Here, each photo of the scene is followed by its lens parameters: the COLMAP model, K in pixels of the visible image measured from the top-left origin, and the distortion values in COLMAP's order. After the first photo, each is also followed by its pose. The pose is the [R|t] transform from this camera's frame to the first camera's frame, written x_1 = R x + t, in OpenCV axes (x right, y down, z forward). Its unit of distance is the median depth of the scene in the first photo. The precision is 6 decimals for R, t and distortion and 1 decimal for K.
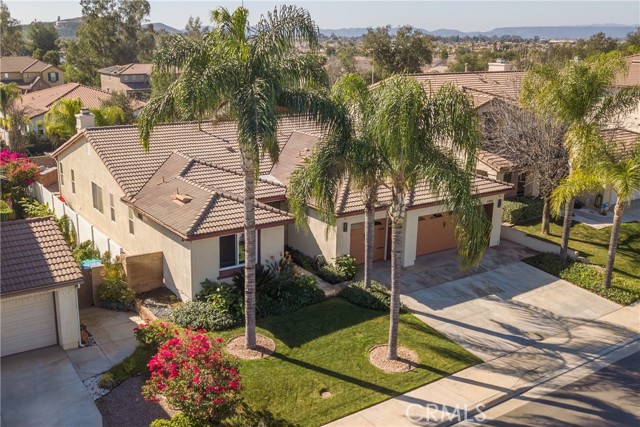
lens RADIAL K [[663.2, 0, 289.9], [0, 663.2, 213.8], [0, 0, 1]] dist [0.122002, -0.400534]
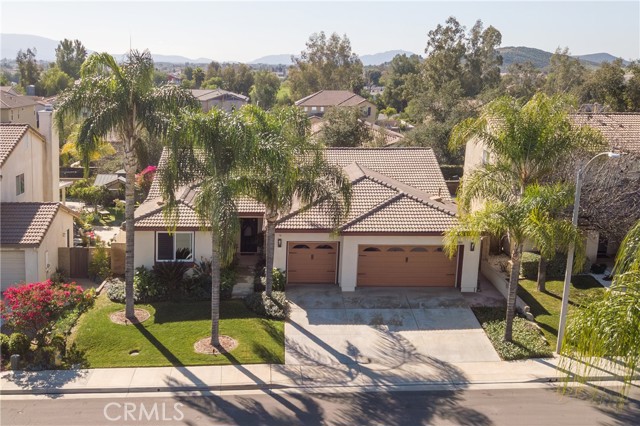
lens RADIAL K [[812.3, 0, 284.6], [0, 812.3, 211.7], [0, 0, 1]] dist [0.184786, -0.874720]
pose [[0.846150, 0.099067, -0.523657, 0.899669], [-0.134958, 0.990375, -0.030710, 0.009357], [0.515575, 0.096657, 0.851375, -0.173170]]
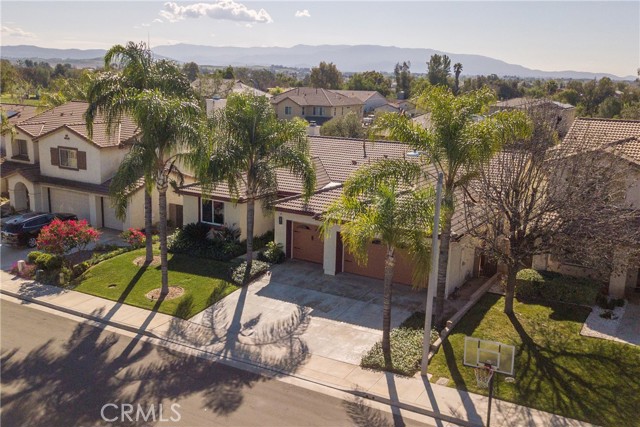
lens RADIAL K [[663.2, 0, 289.9], [0, 663.2, 213.8], [0, 0, 1]] dist [0.122002, -0.400534]
pose [[0.398169, 0.195576, -0.896221, 1.334673], [-0.245740, 0.964039, 0.101199, -0.134471], [0.883783, 0.179943, 0.431912, 0.543908]]
